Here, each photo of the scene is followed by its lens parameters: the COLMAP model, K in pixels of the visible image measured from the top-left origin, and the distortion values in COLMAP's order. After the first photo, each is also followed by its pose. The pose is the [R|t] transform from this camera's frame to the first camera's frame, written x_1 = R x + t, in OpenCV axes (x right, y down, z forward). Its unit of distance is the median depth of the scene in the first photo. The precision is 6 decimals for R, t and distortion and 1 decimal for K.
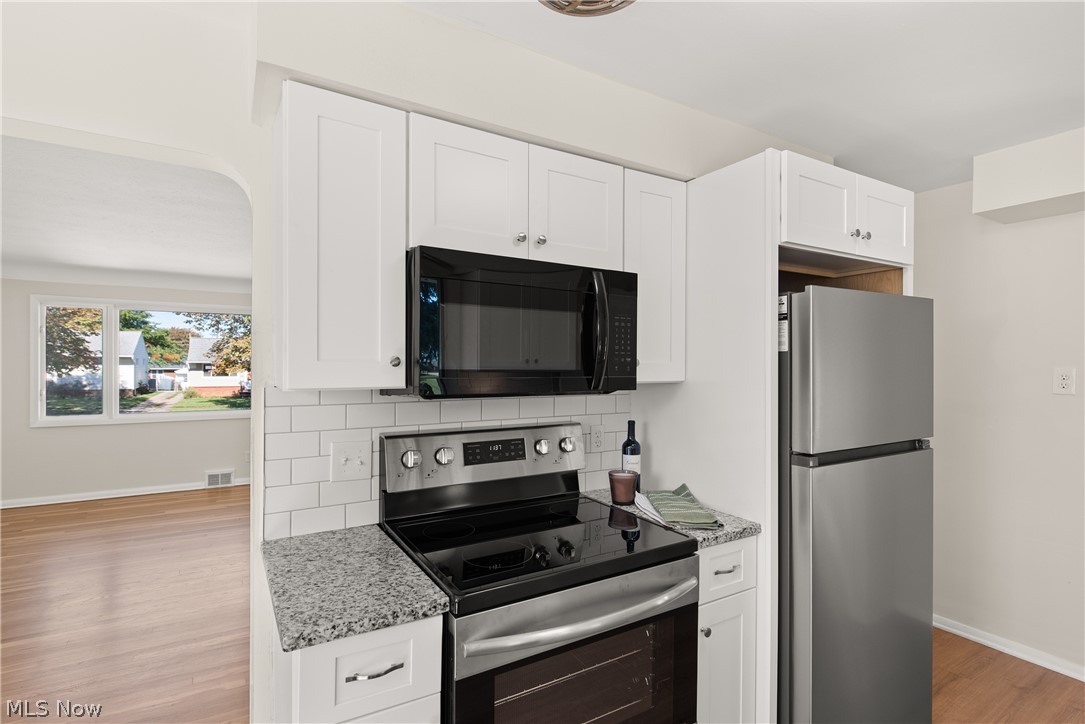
lens RADIAL K [[518.1, 0, 535.3], [0, 518.1, 363.3], [0, 0, 1]] dist [0.000441, -0.001182]
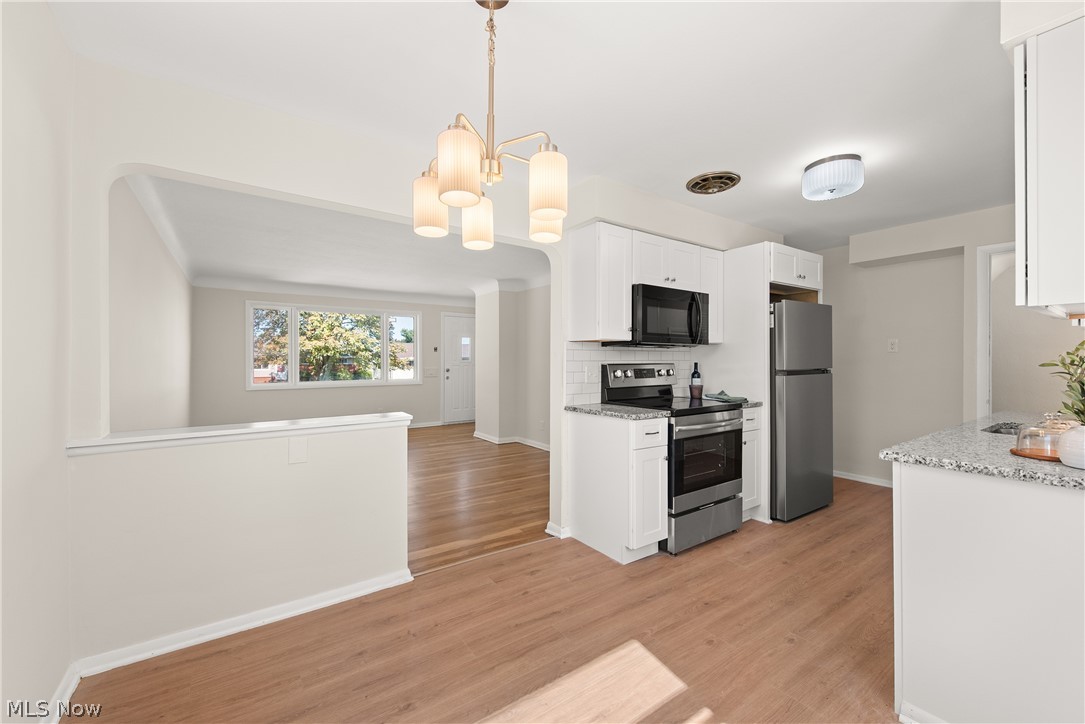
lens RADIAL K [[433.1, 0, 536.7], [0, 433.1, 355.5], [0, 0, 1]] dist [0.004271, -0.002329]
pose [[0.997700, -0.003397, 0.067694, -0.701494], [0.003858, 0.999970, -0.006681, 0.110503], [-0.067670, 0.006927, 0.997684, -0.867340]]
